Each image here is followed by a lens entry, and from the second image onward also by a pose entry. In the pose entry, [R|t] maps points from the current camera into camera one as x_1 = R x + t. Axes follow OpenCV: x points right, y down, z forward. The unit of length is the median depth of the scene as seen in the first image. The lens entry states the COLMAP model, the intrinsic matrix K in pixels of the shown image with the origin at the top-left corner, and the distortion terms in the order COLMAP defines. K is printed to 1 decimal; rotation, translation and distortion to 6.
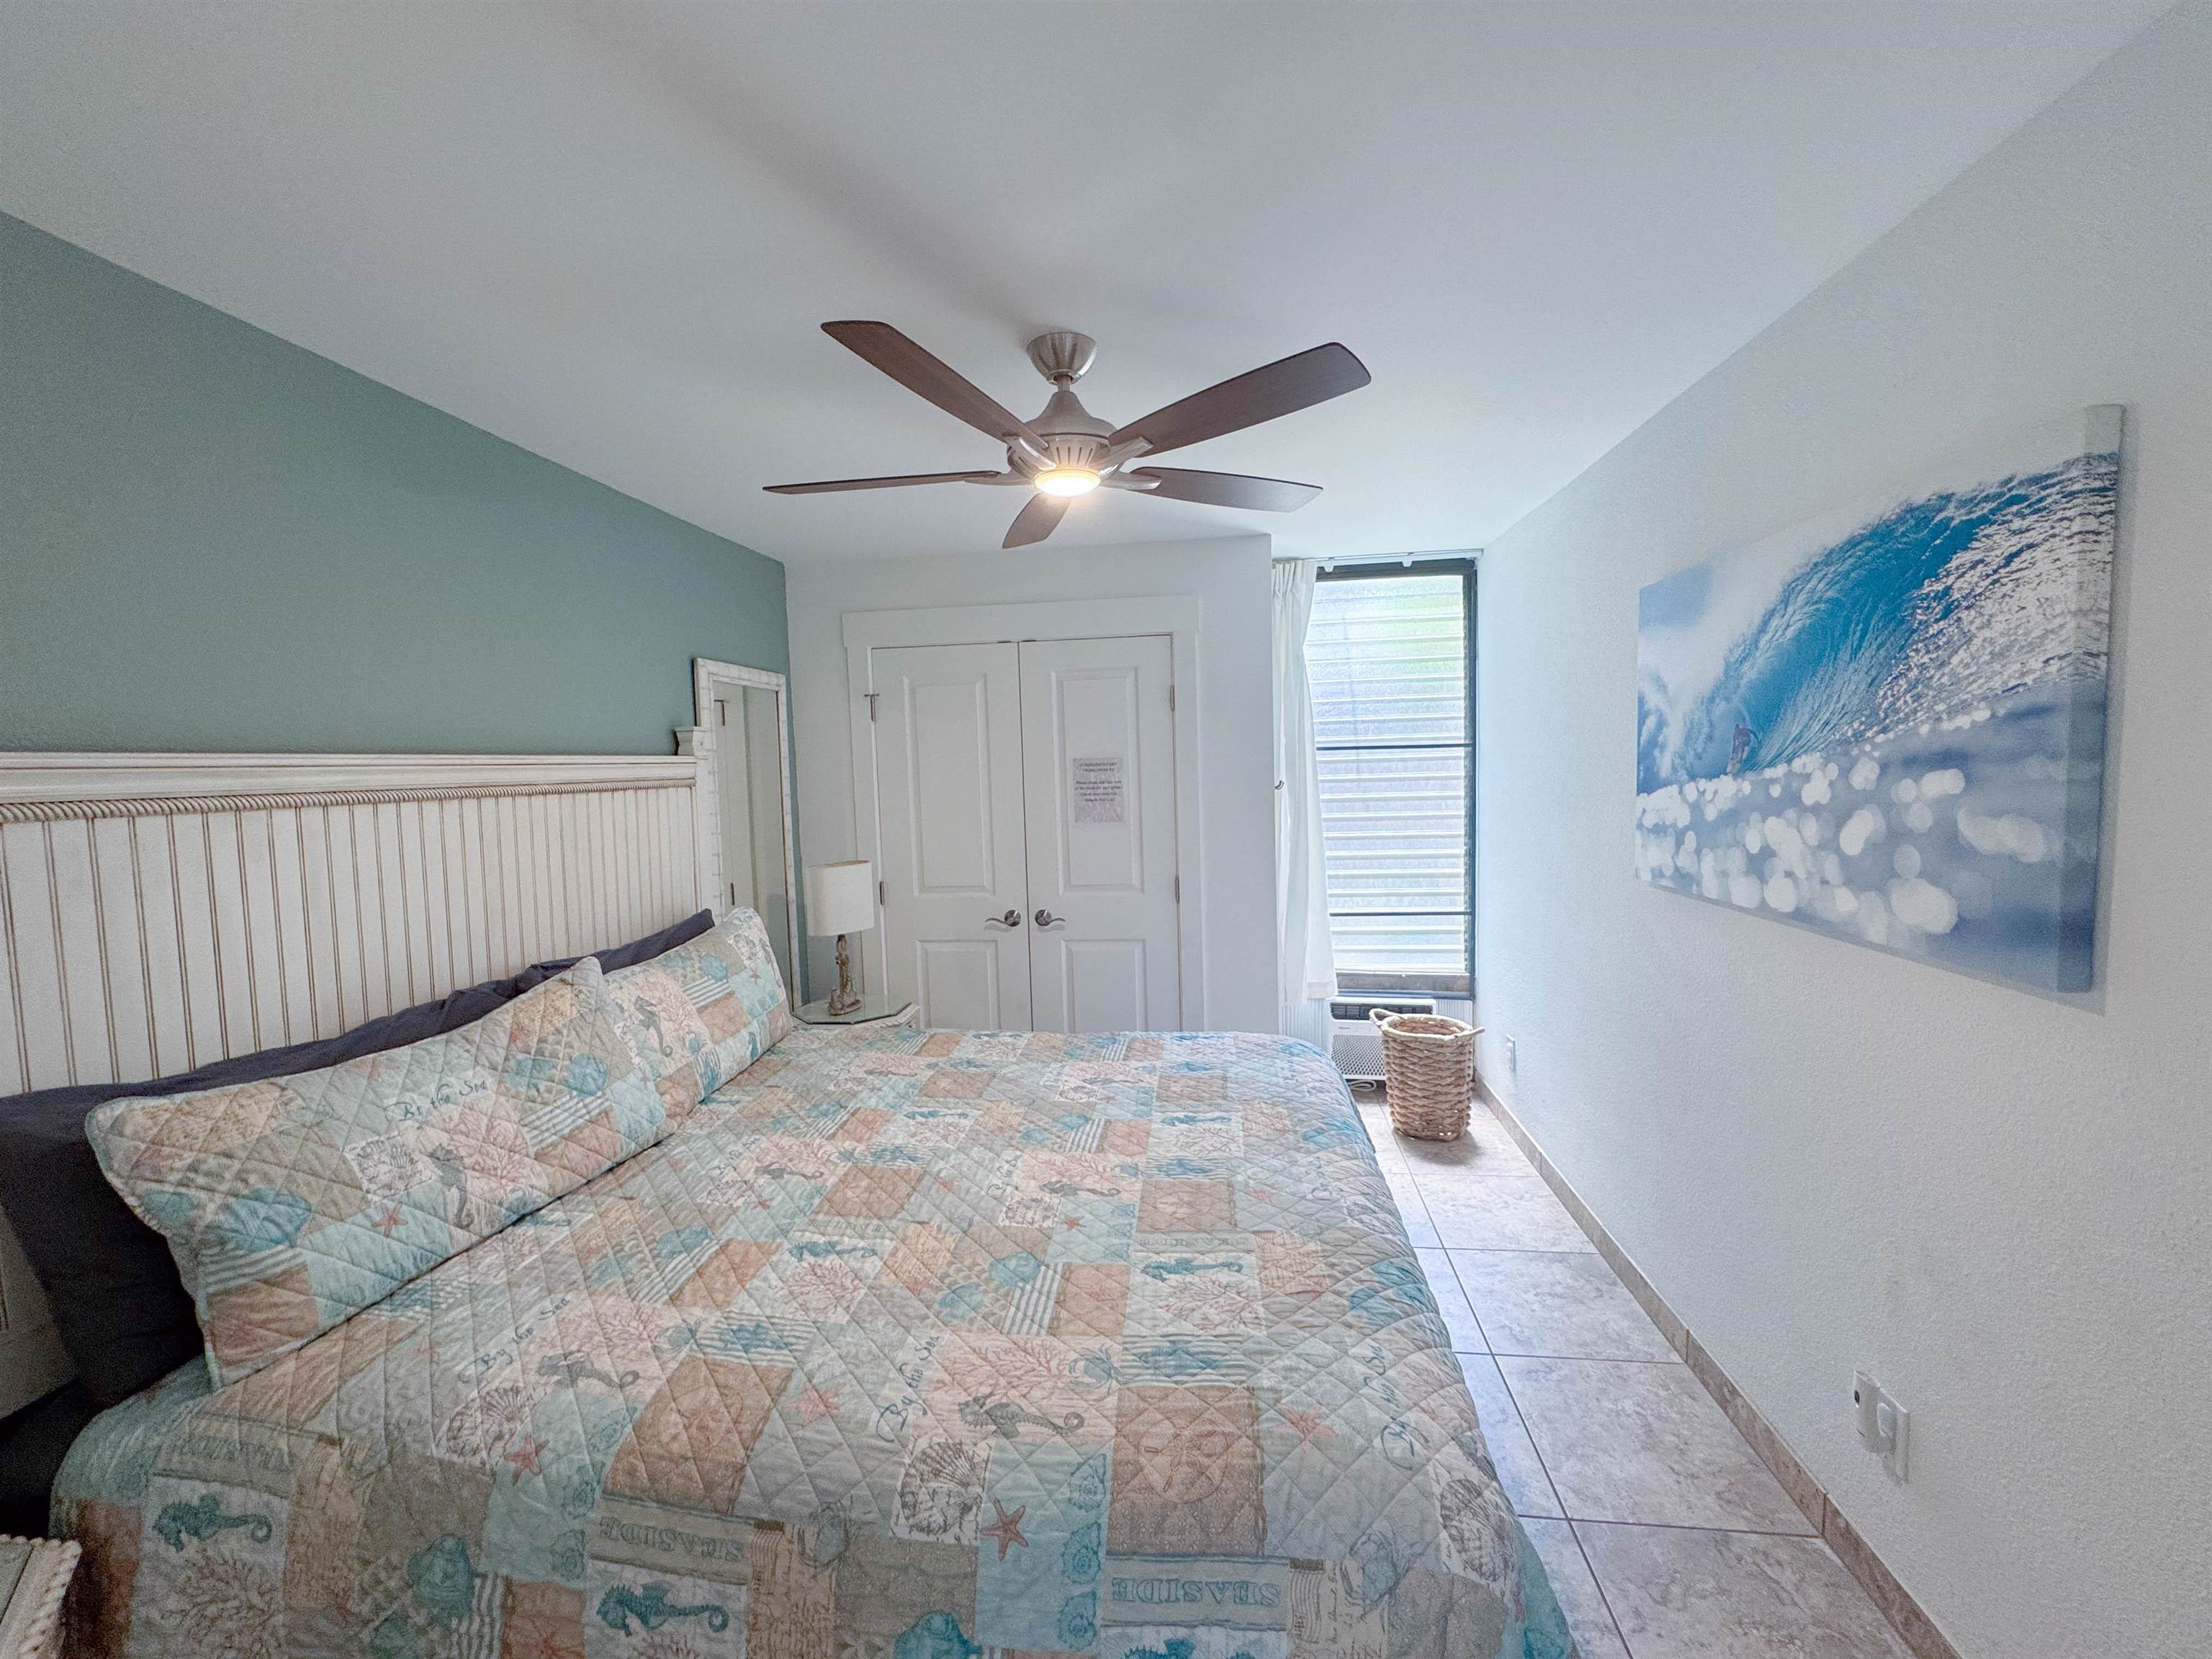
lens RADIAL K [[878.9, 0, 1092.6], [0, 878.9, 823.3], [0, 0, 1]] dist [-0.007663, 0.000390]
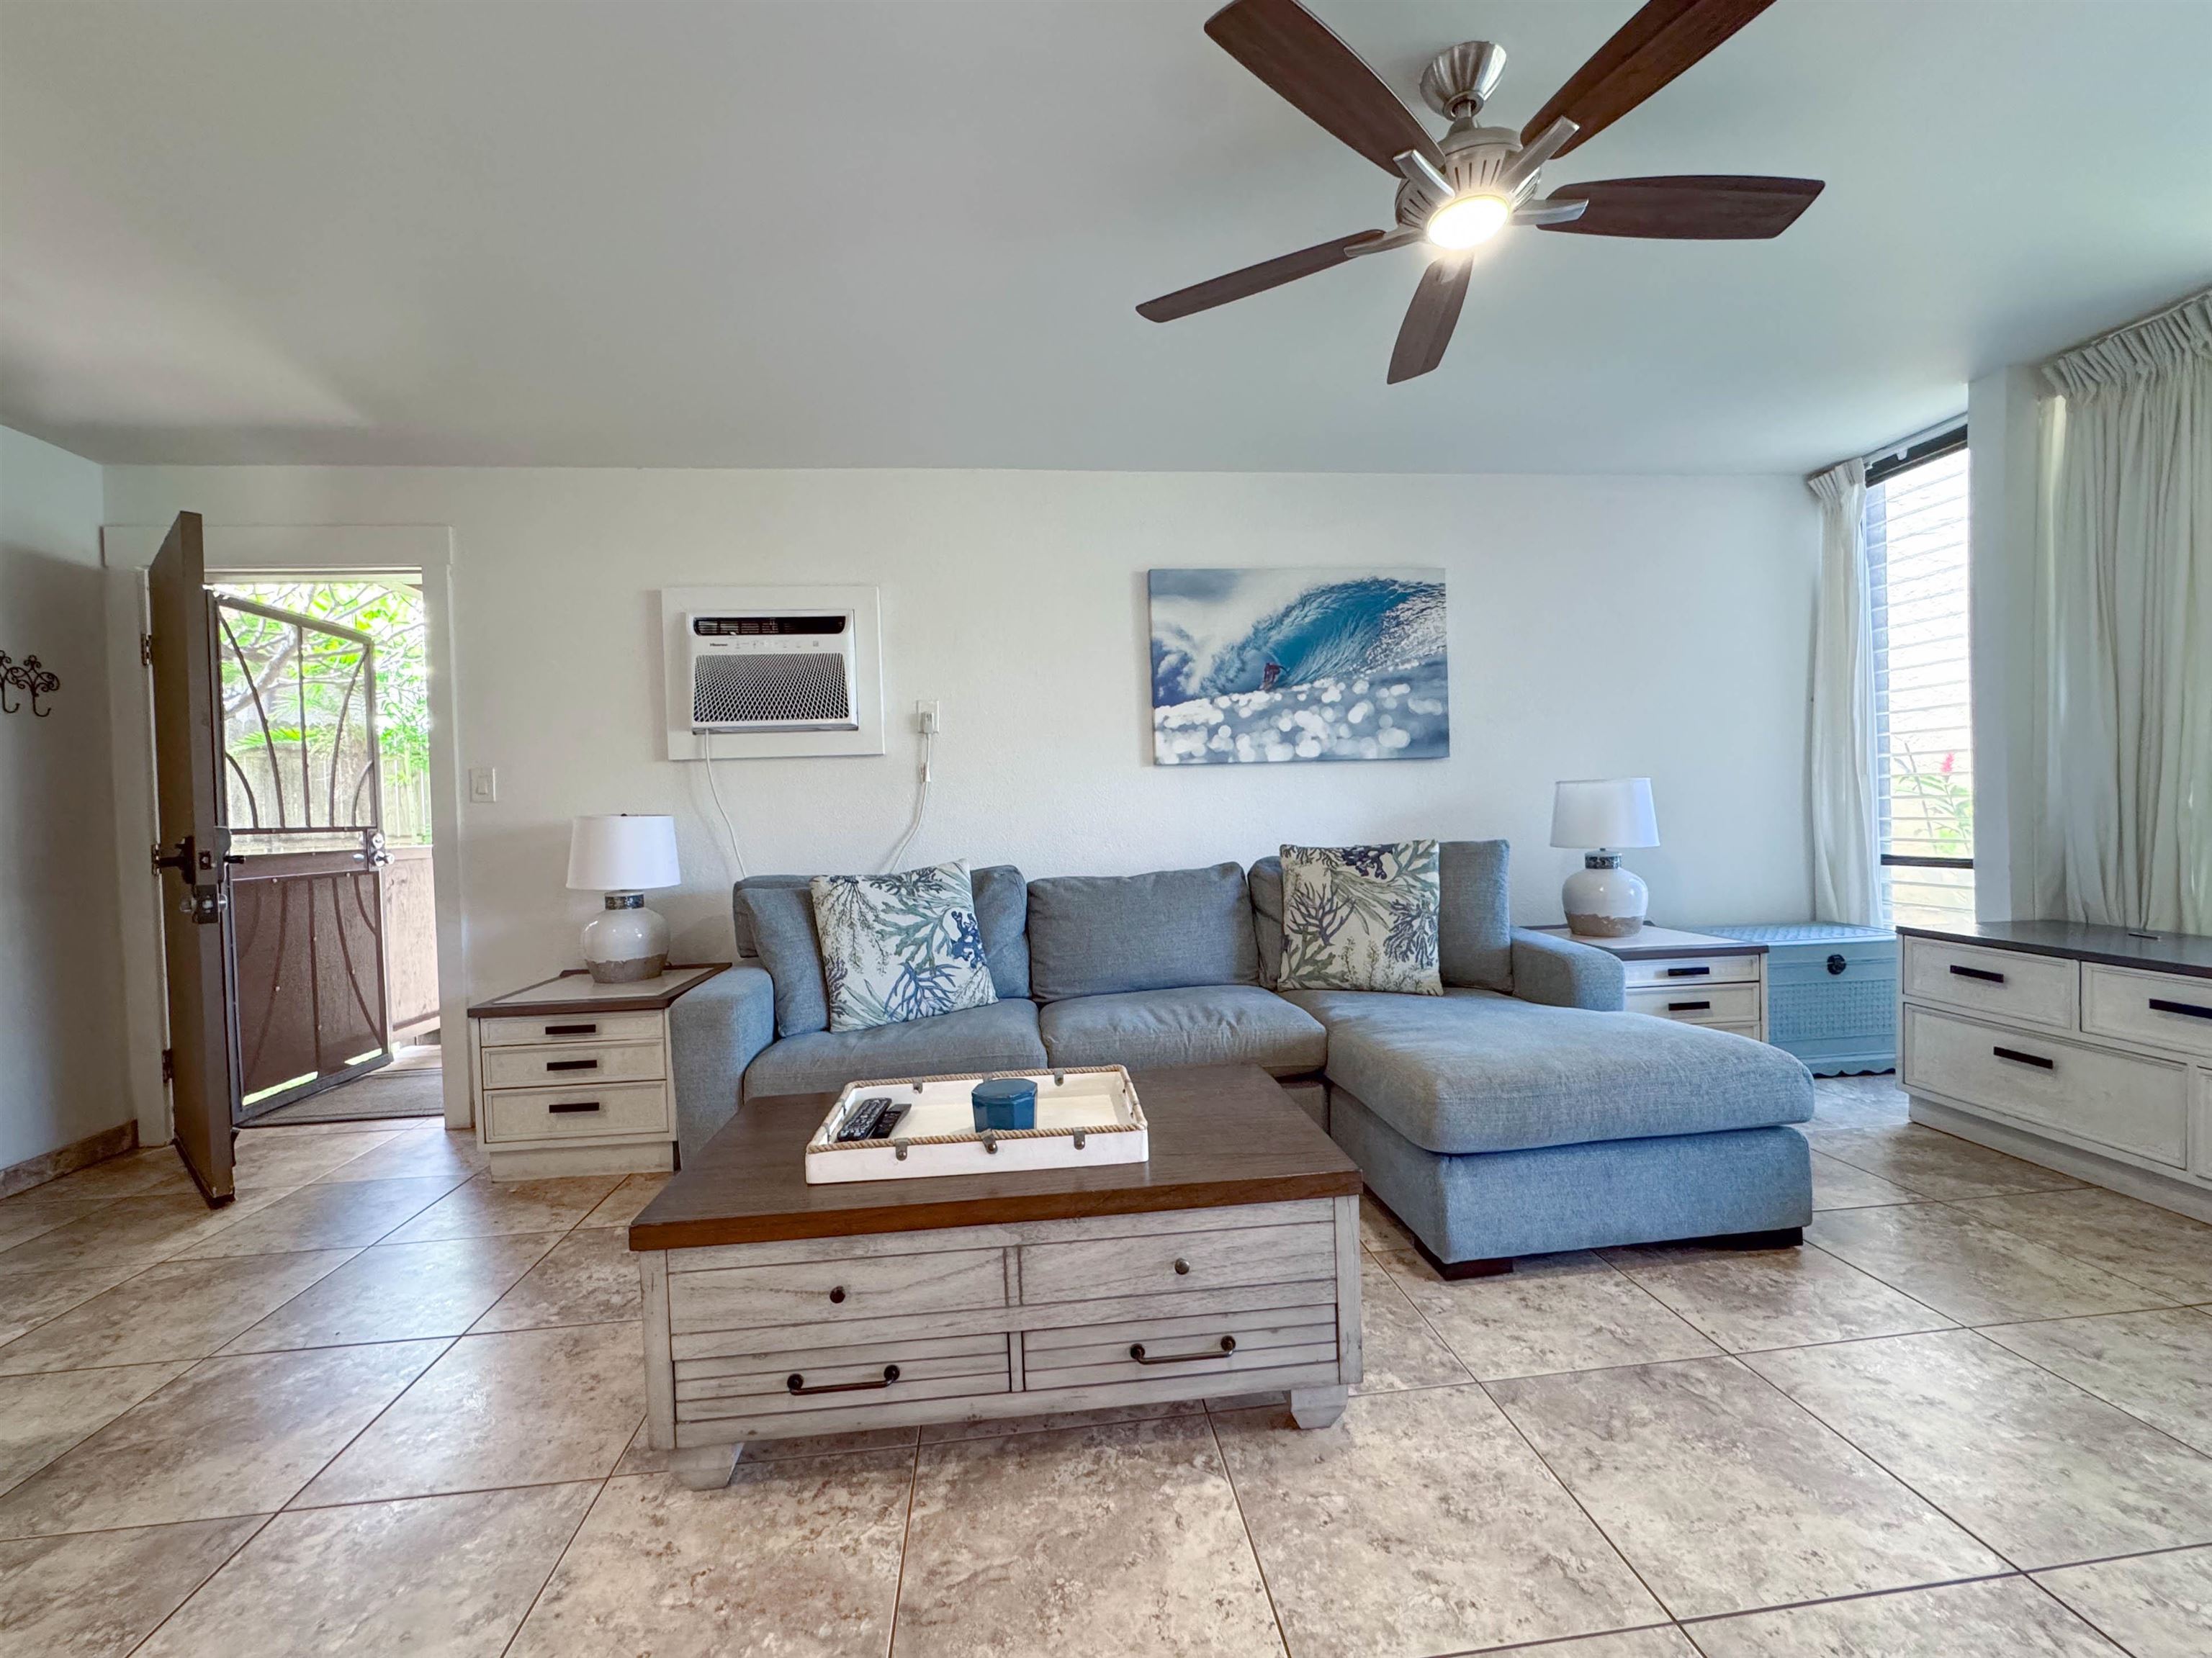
lens RADIAL K [[878.8, 0, 1090.4], [0, 878.8, 831.0], [0, 0, 1]] dist [-0.007663, 0.000390]
pose [[-0.236744, 0.022722, 0.971306, -1.053422], [0.100825, 0.994903, 0.001301, 0.217634], [-0.966326, 0.098240, -0.237828, 2.006111]]
